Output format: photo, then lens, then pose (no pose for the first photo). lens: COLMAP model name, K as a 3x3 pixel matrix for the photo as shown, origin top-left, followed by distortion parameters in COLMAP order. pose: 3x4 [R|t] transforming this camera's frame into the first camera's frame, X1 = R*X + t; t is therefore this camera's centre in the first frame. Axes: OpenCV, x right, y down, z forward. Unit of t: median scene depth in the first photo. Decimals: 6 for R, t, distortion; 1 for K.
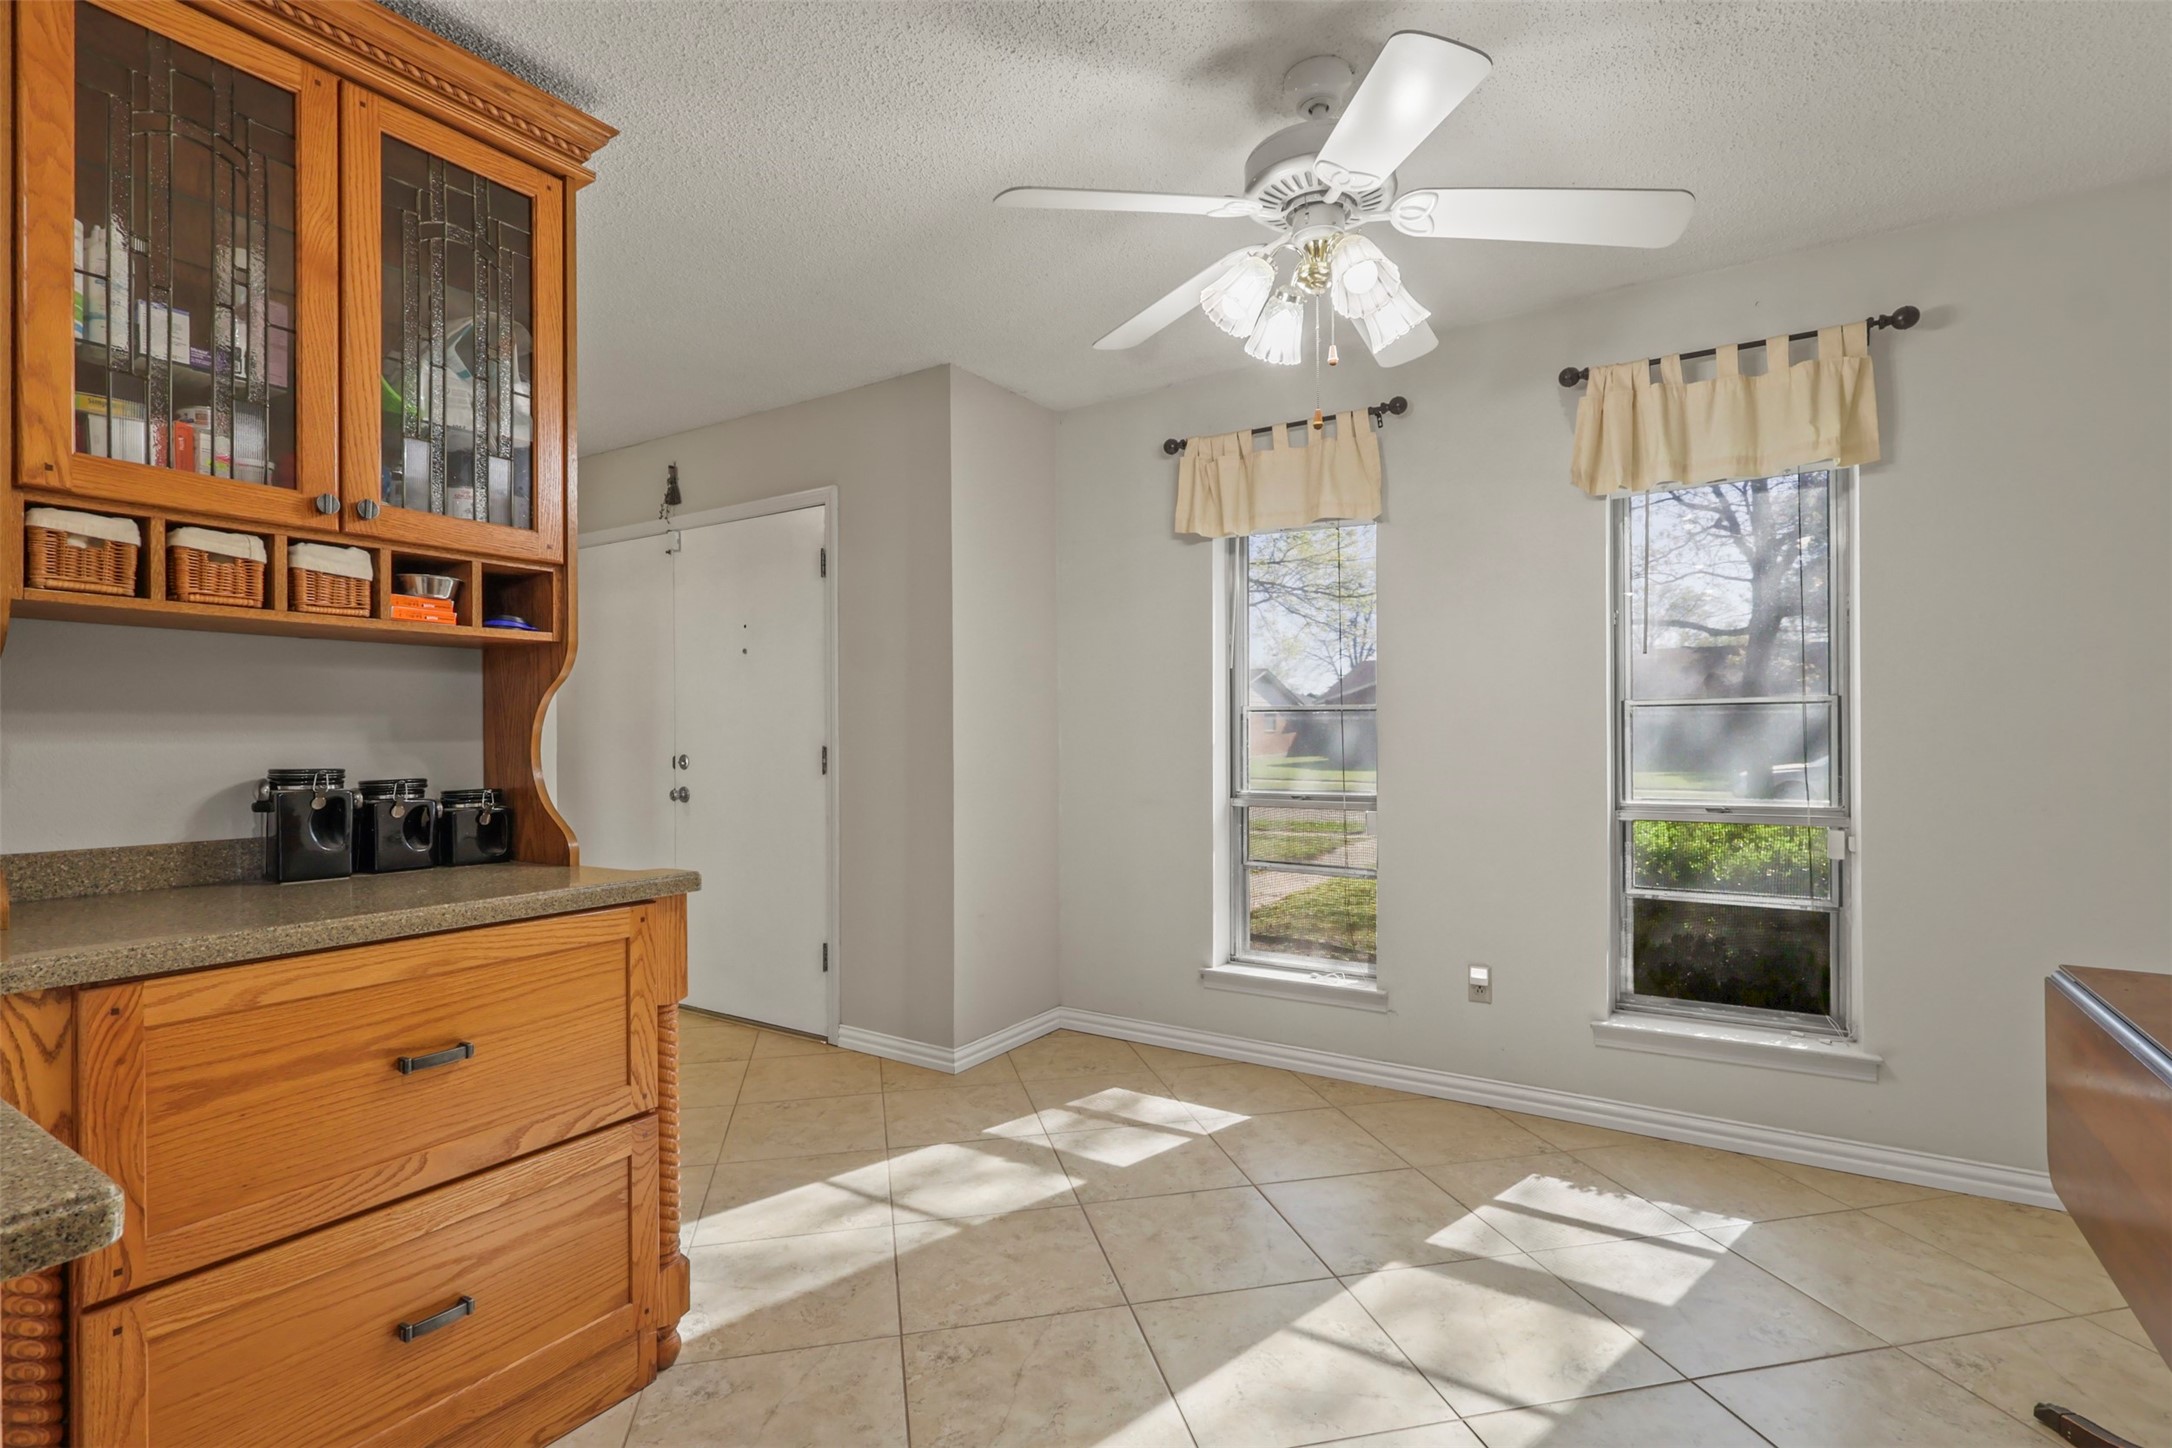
lens RADIAL K [[1003.5, 0, 1081.8], [0, 1003.5, 724.4], [0, 0, 1]] dist [-0.001912, -0.000234]
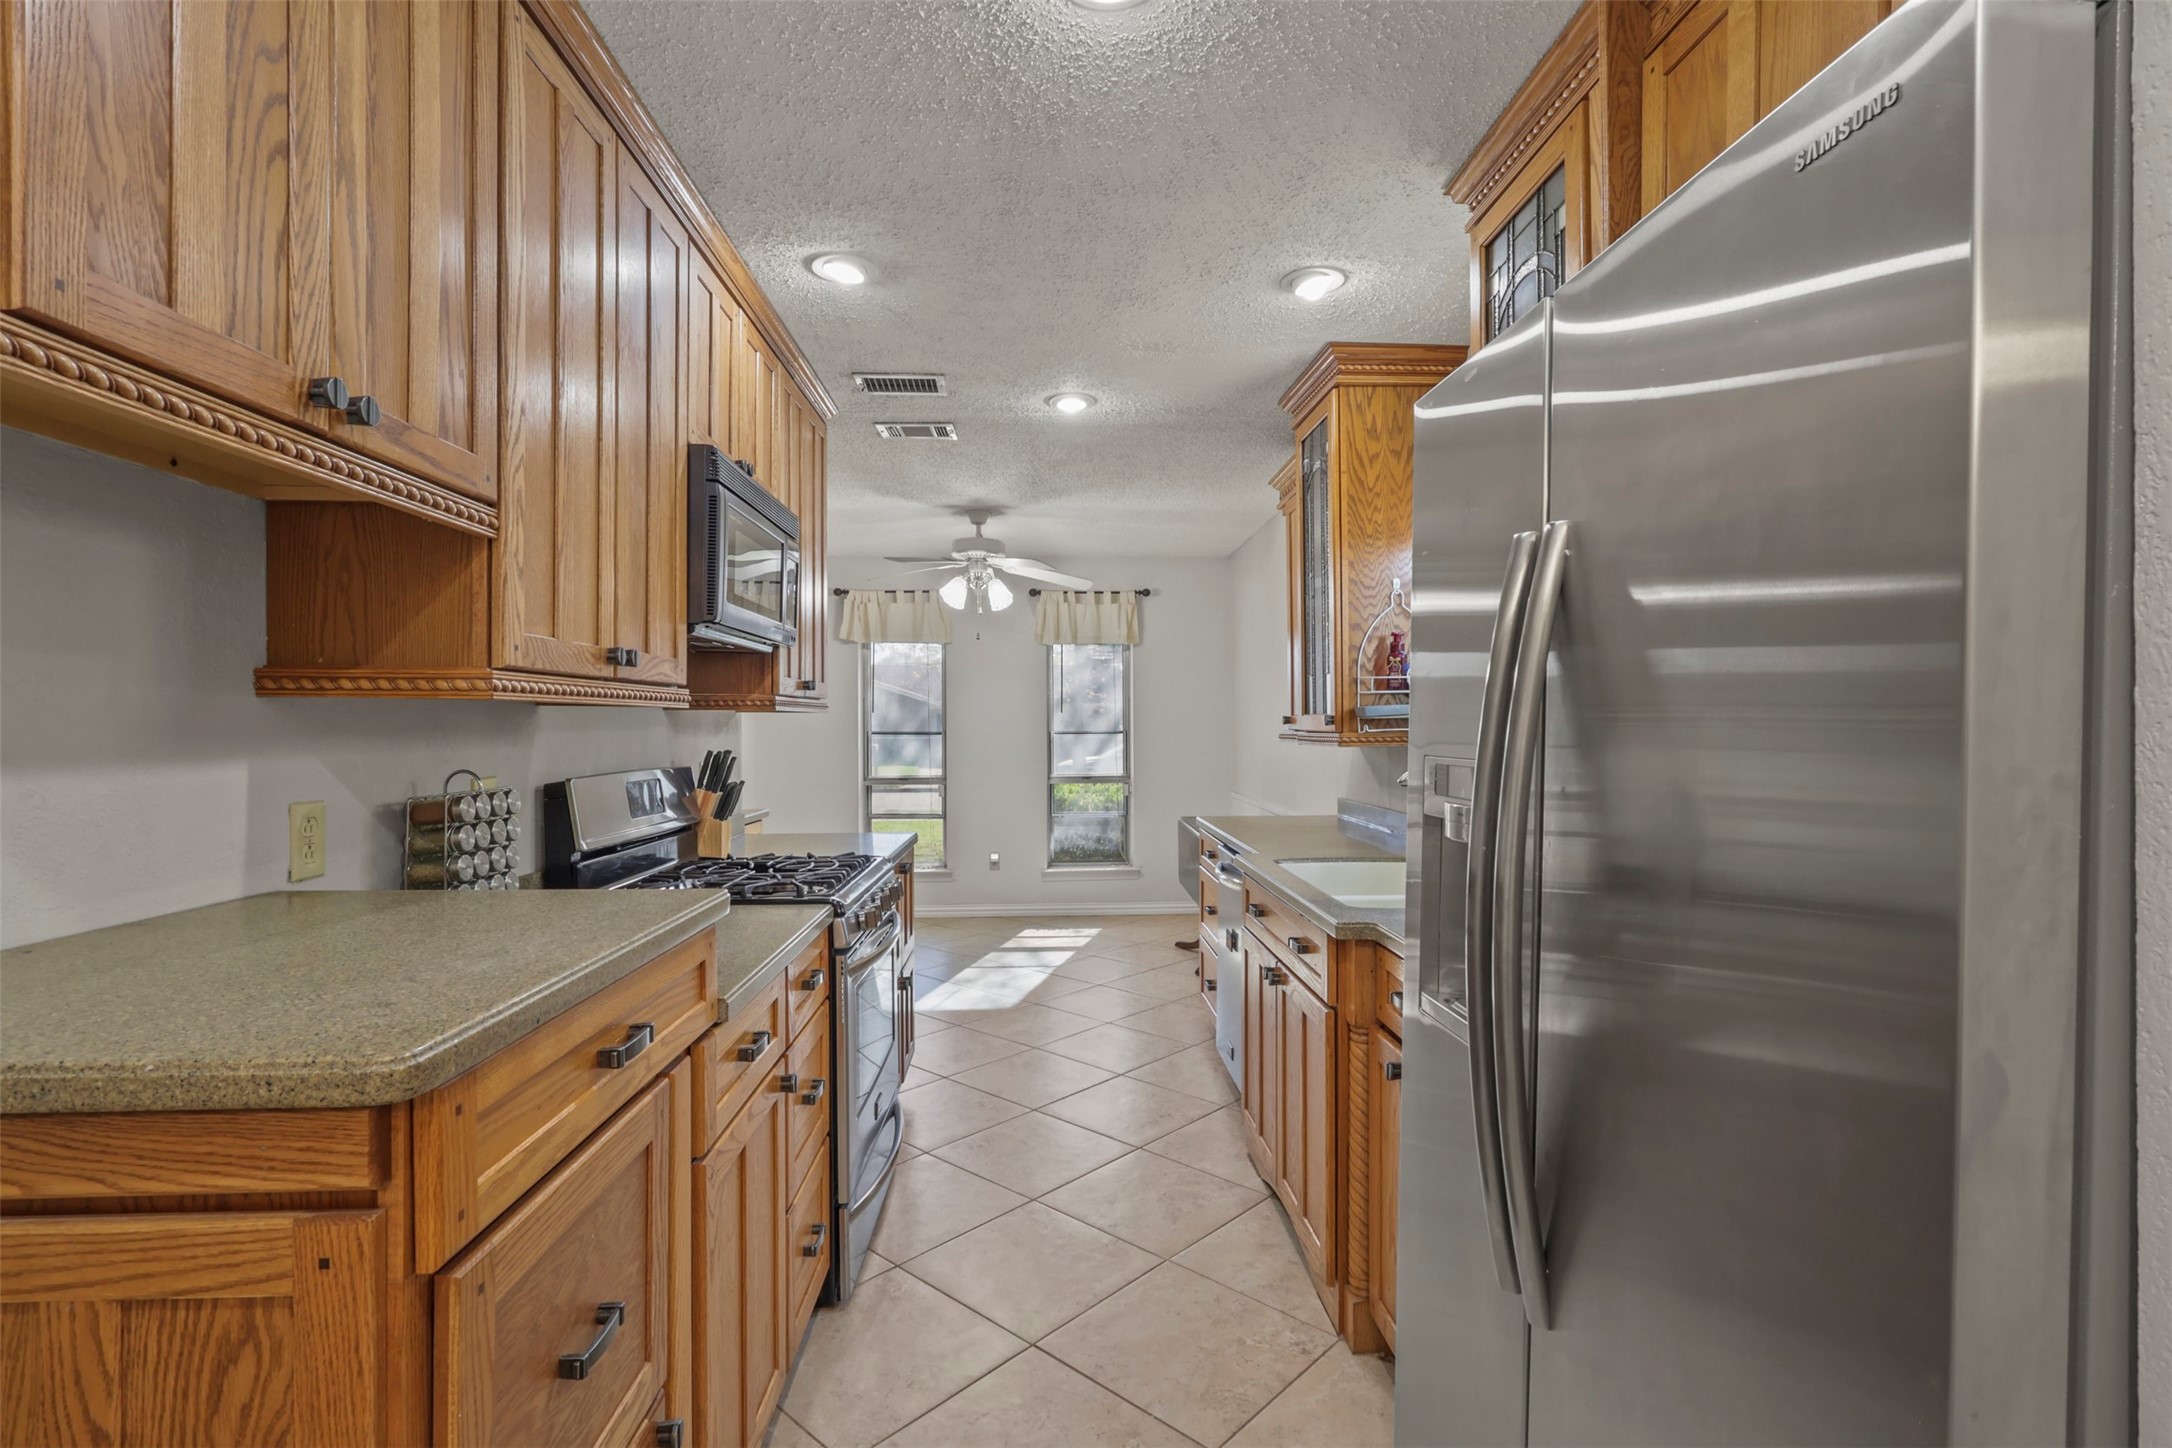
lens RADIAL K [[1003.5, 0, 1081.8], [0, 1003.5, 724.4], [0, 0, 1]] dist [-0.001912, -0.000234]
pose [[0.823272, 0.011910, 0.567522, -0.781231], [-0.003392, 0.999865, -0.016064, -0.005645], [-0.567637, 0.011300, 0.823202, -1.031526]]
